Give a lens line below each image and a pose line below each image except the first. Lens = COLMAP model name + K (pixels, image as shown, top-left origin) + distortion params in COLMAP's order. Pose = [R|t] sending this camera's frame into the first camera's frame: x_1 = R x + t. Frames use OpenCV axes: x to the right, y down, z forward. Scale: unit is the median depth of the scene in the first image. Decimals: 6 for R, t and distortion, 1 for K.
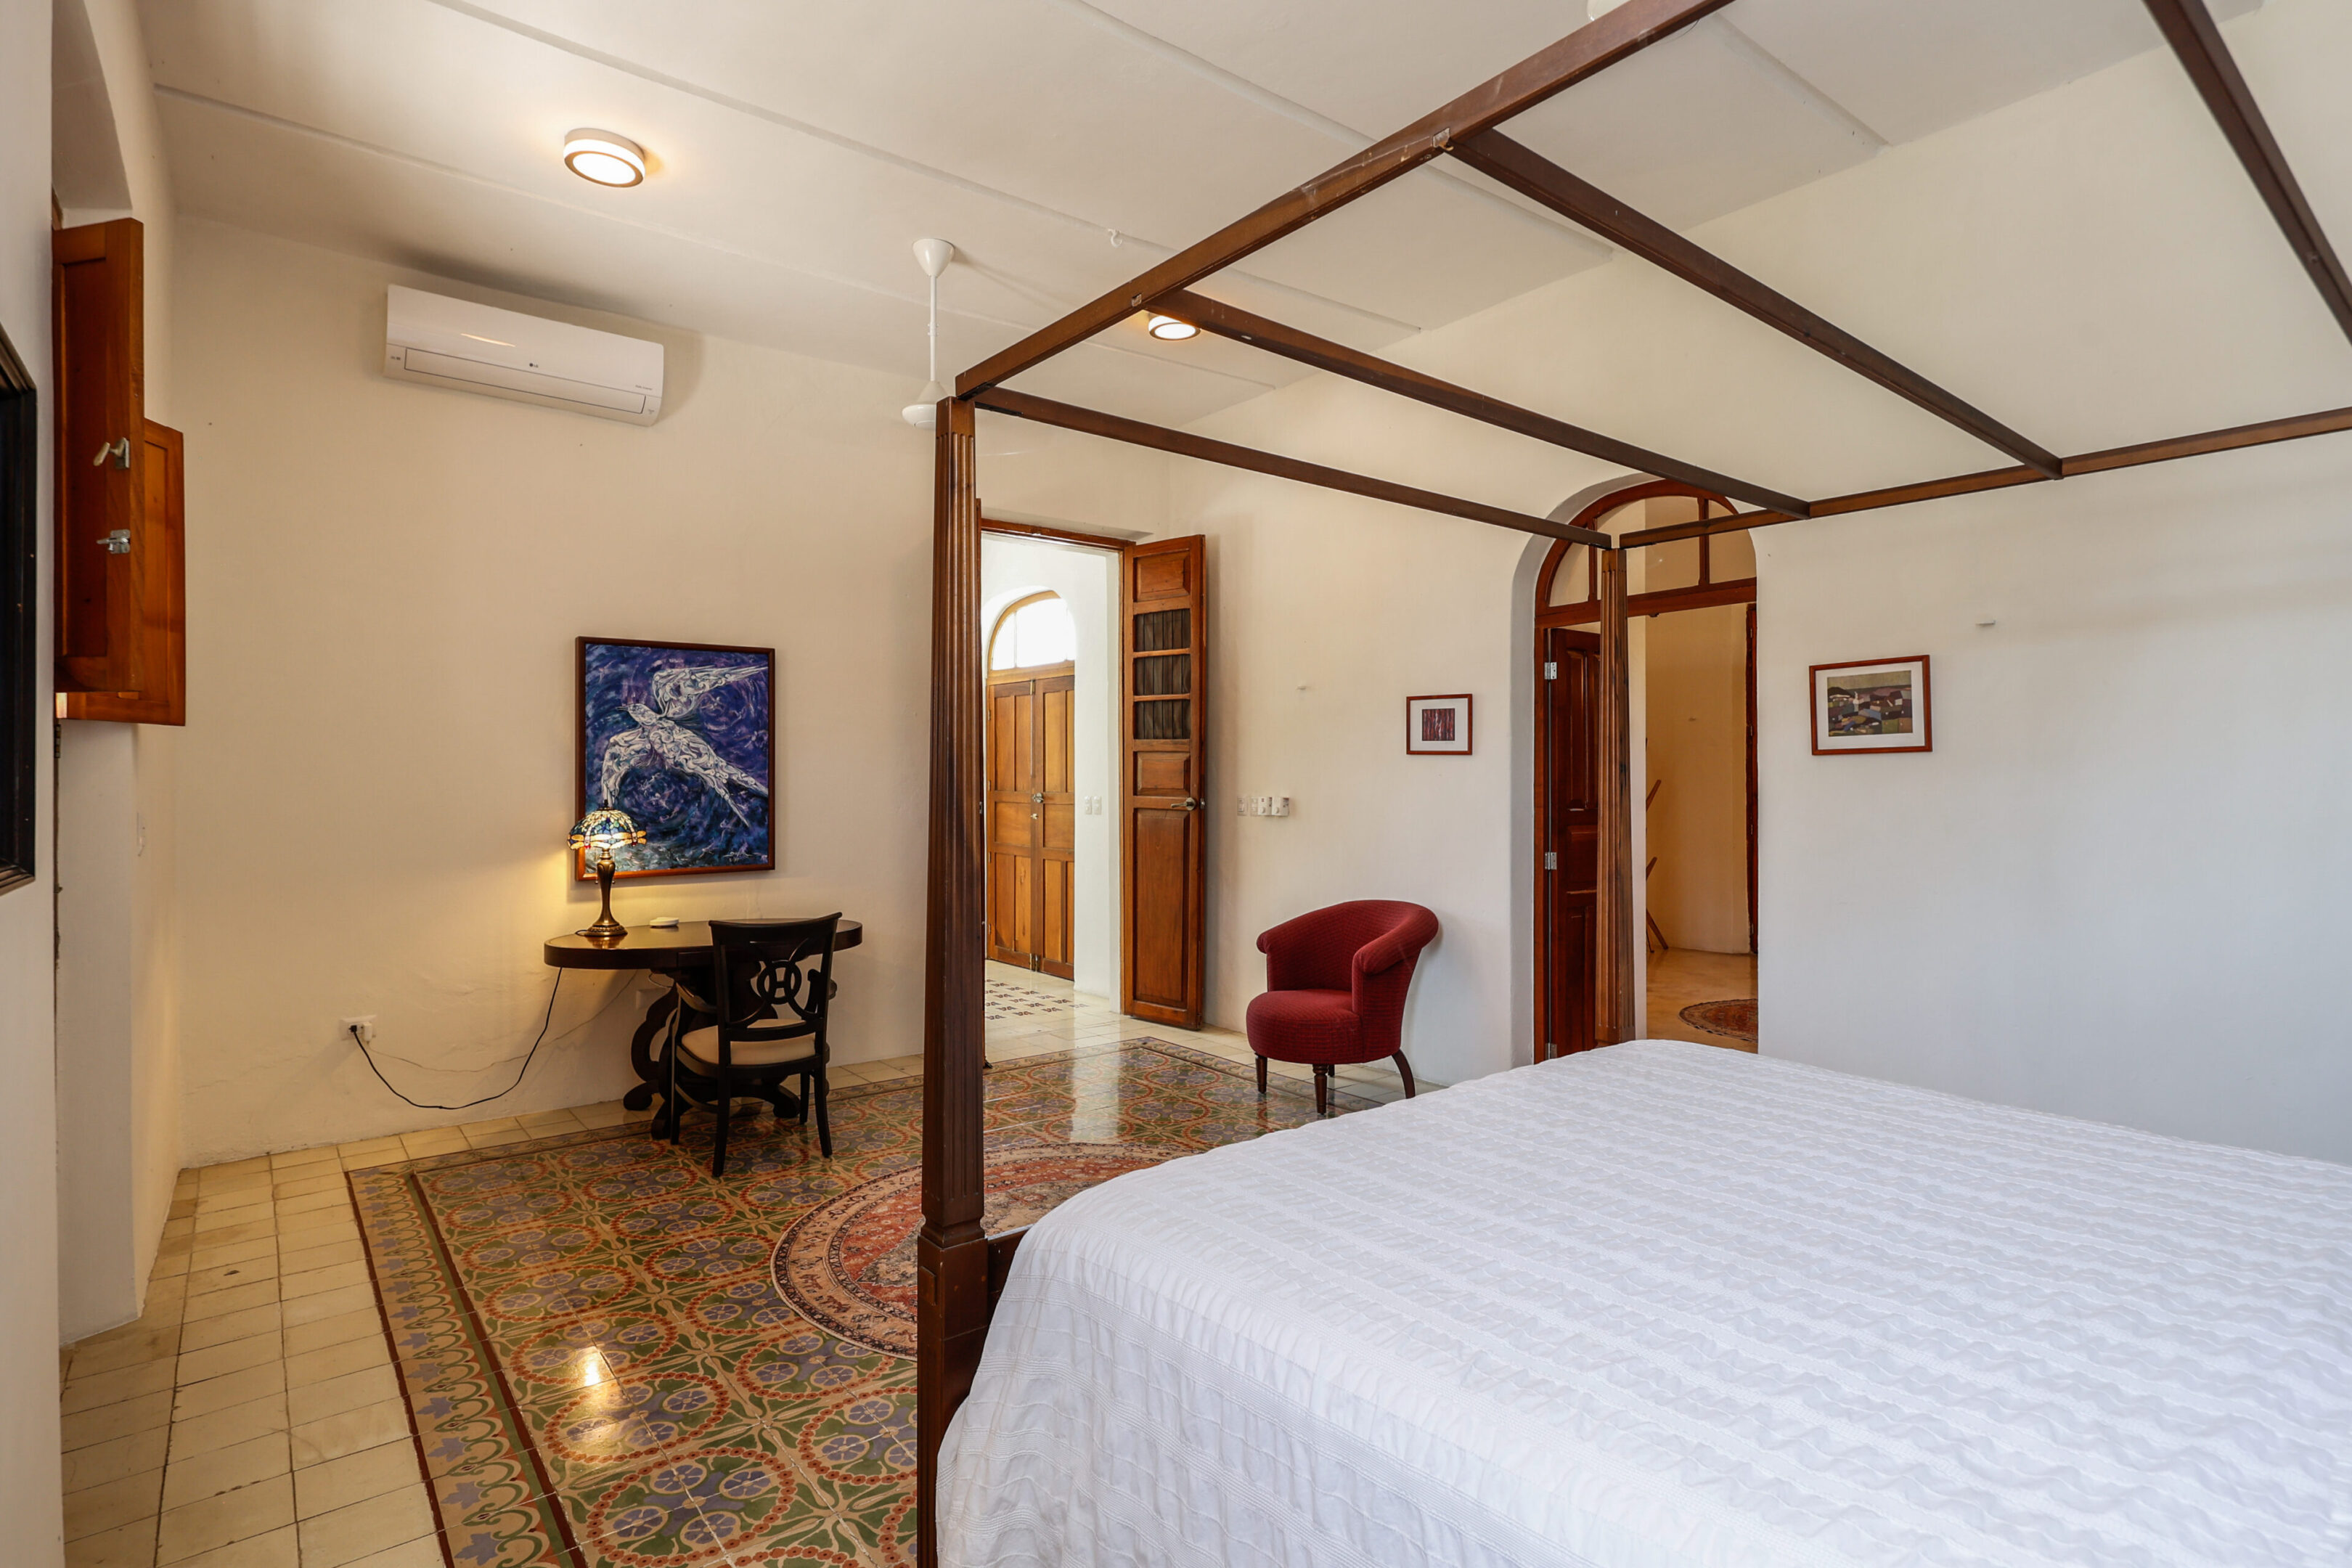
lens RADIAL K [[1190.3, 0, 1166.7], [0, 1190.3, 777.8], [0, 0, 1]] dist [0.014488, 0.000083]
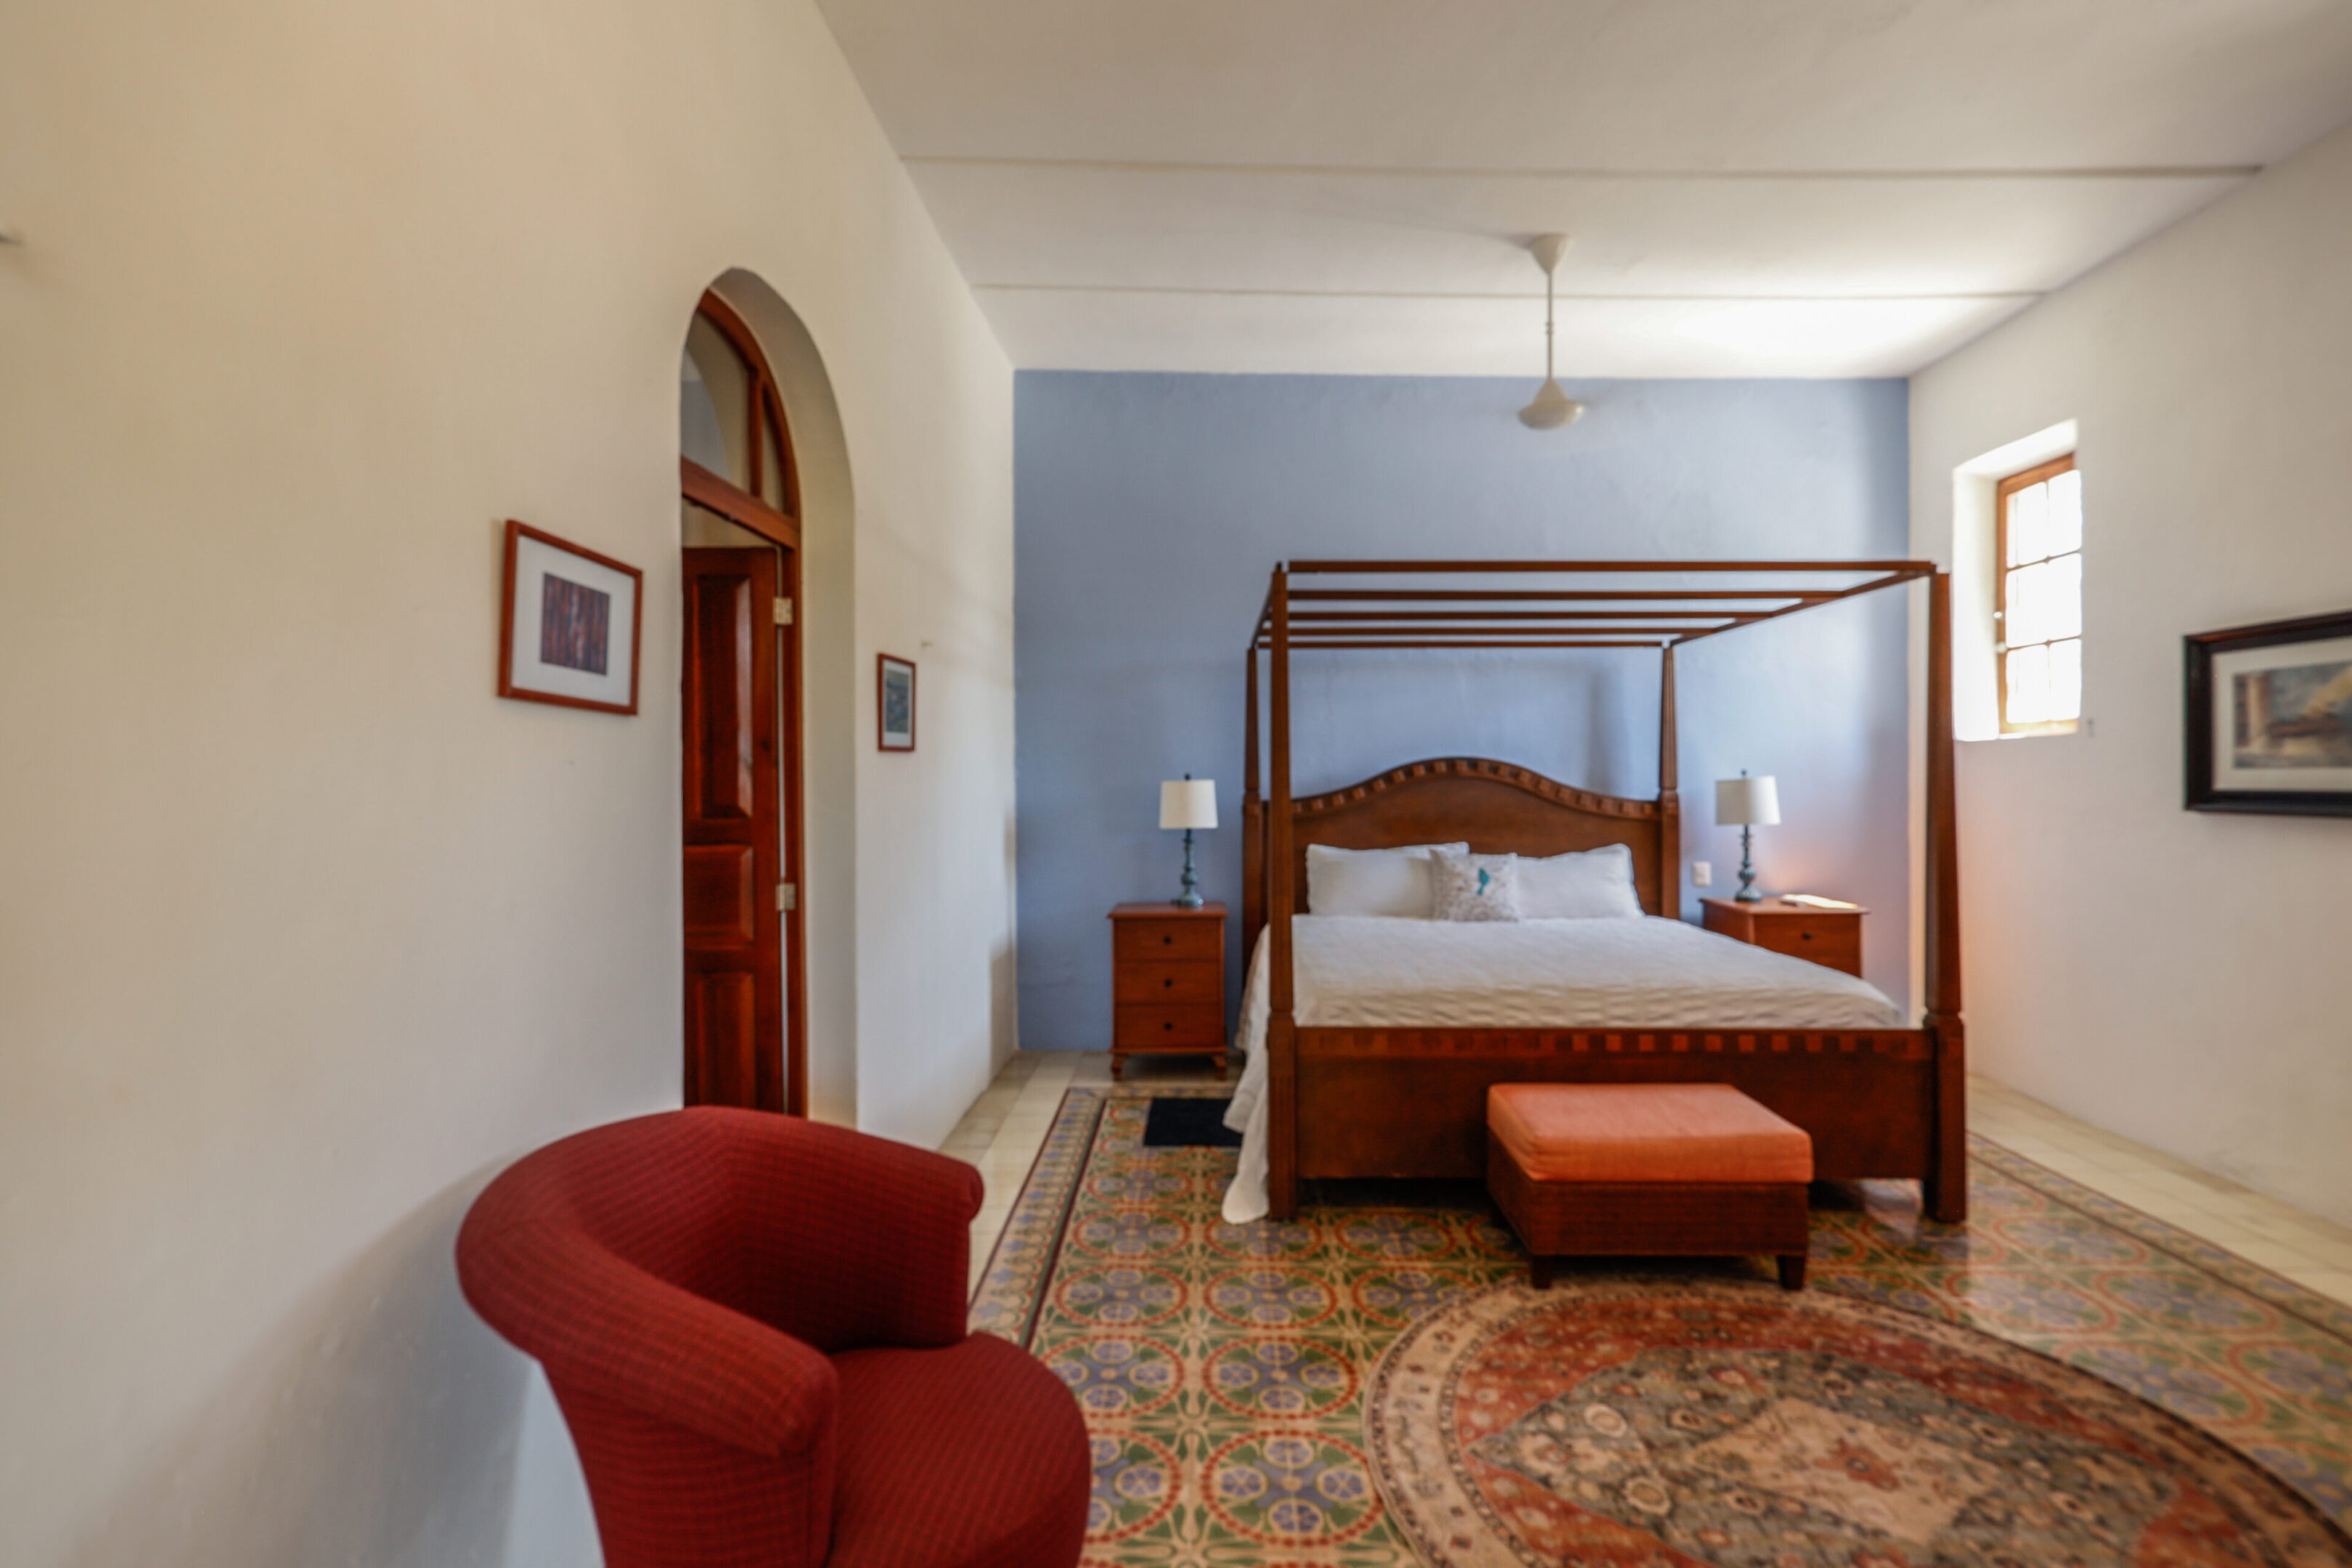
lens RADIAL K [[1128.5, 0, 1189.5], [0, 1128.5, 780.5], [0, 0, 1]] dist [0.001698, 0.000690]
pose [[-0.775672, 0.001270, 0.631135, -0.142967], [0.000754, 0.999999, -0.001086, 0.003682], [-0.631136, -0.000367, -0.775672, 1.179789]]
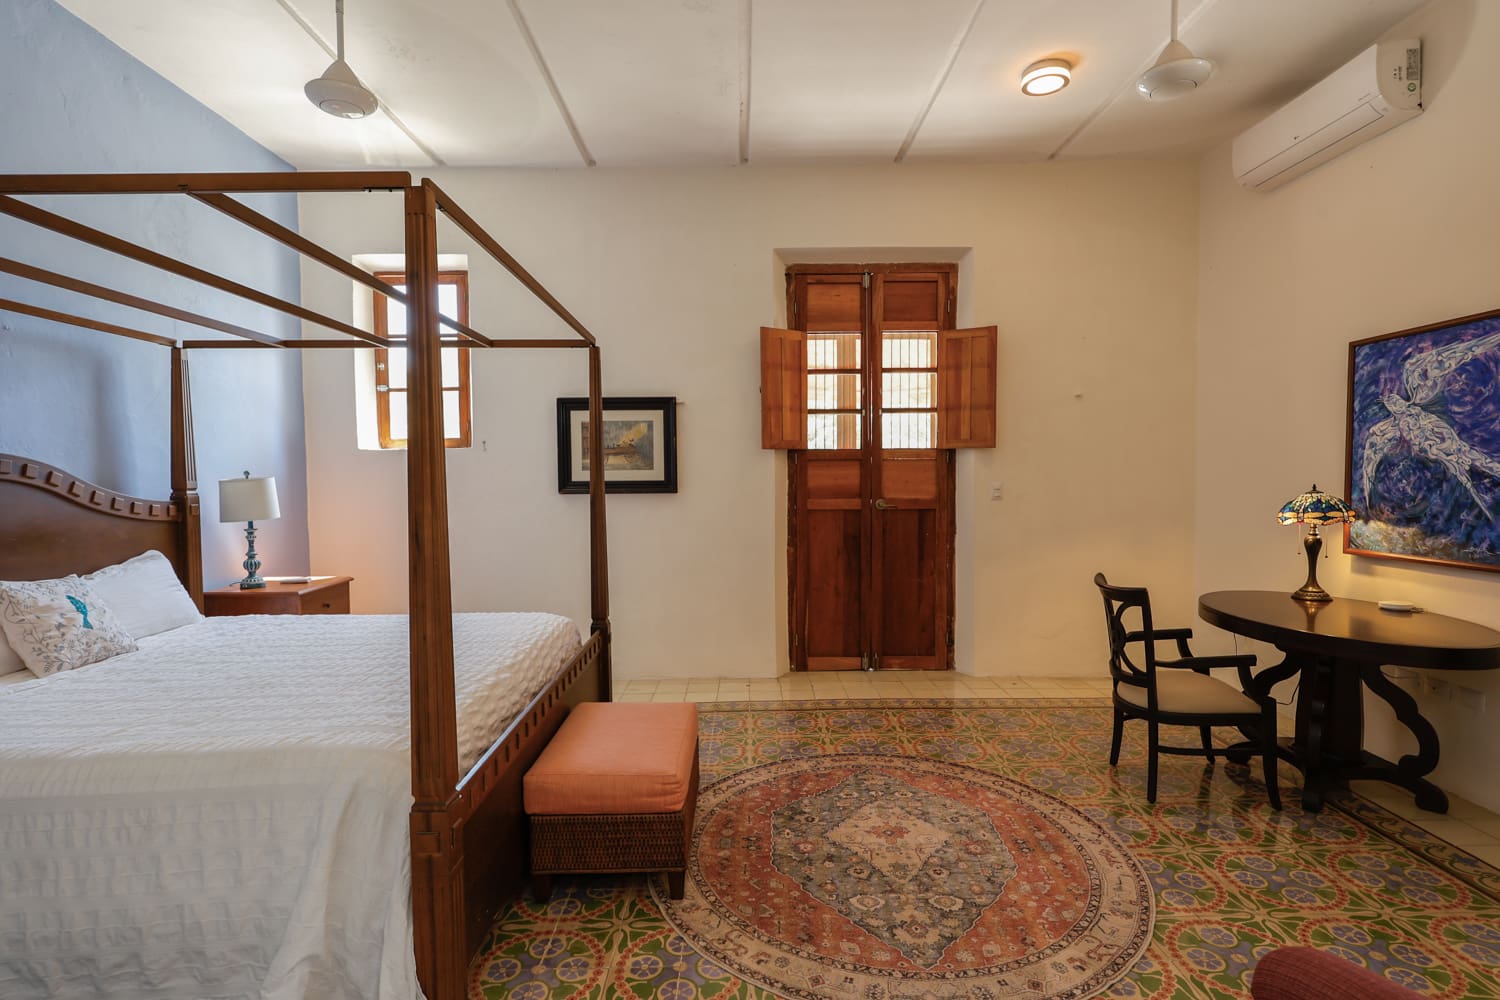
lens RADIAL K [[743.5, 0, 763.4], [0, 743.5, 499.8], [0, 0, 1]] dist [0.006822, 0.000074]
pose [[-0.601688, 0.036619, -0.797891, 0.407369], [0.010919, 0.999232, 0.037625, 0.000003], [0.798656, 0.013926, -0.601626, 0.936786]]
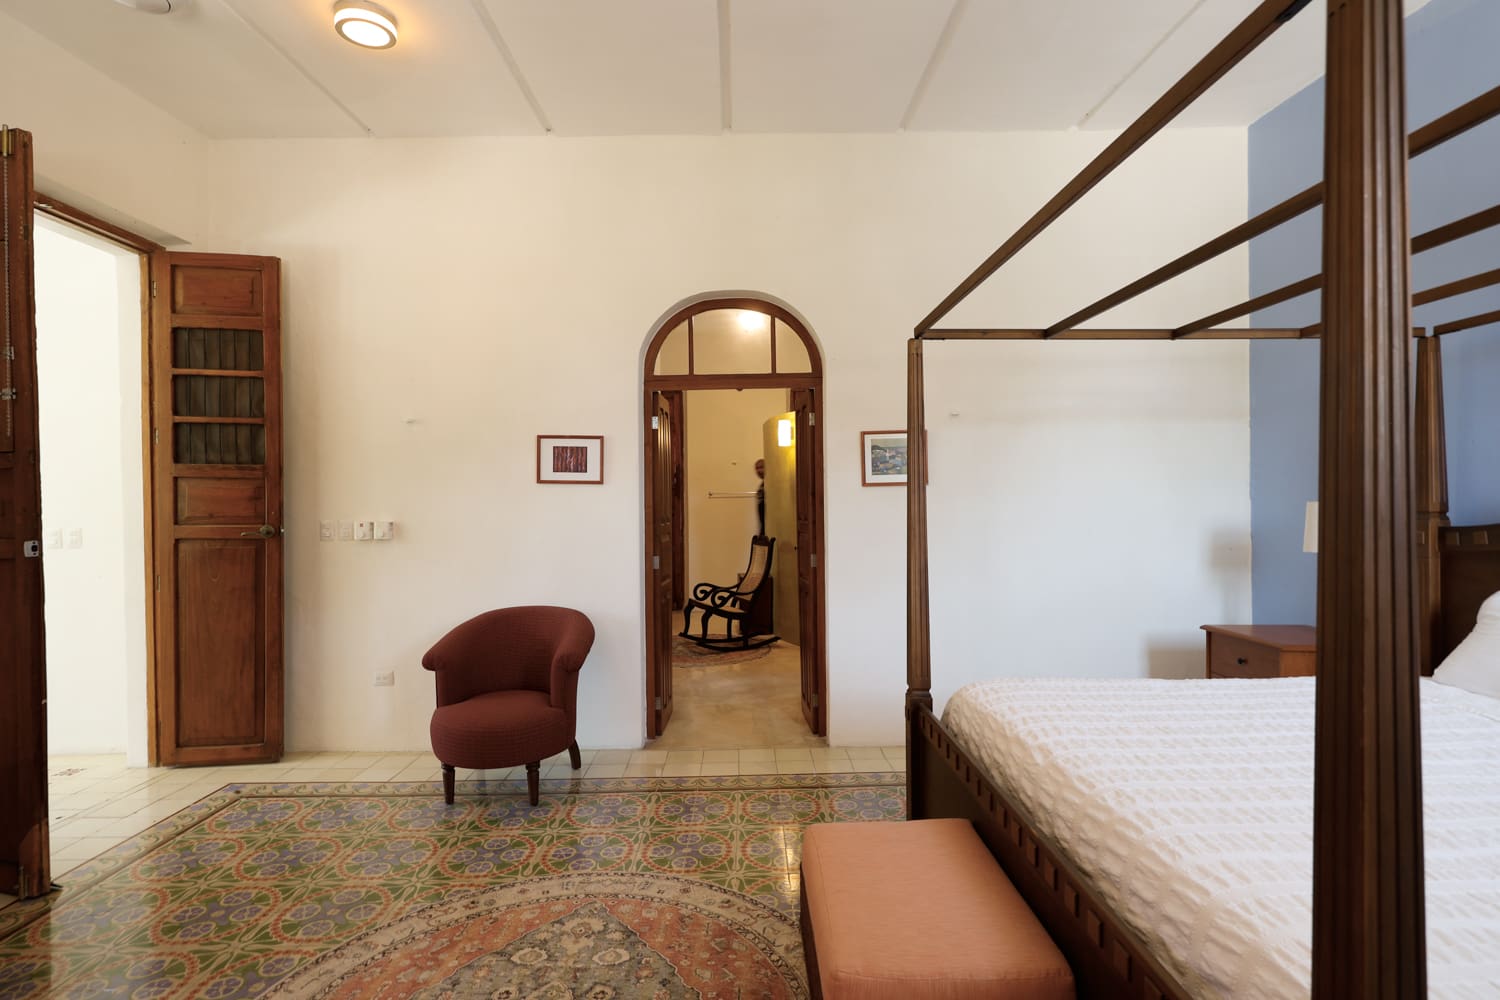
lens RADIAL K [[743.5, 0, 756.1], [0, 743.5, 504.1], [0, 0, 1]] dist [0.006822, 0.000074]
pose [[0.607726, -0.013301, 0.794035, -0.275242], [0.007755, 0.999911, 0.010814, -0.005332], [-0.794109, -0.000414, 0.607776, 0.385983]]
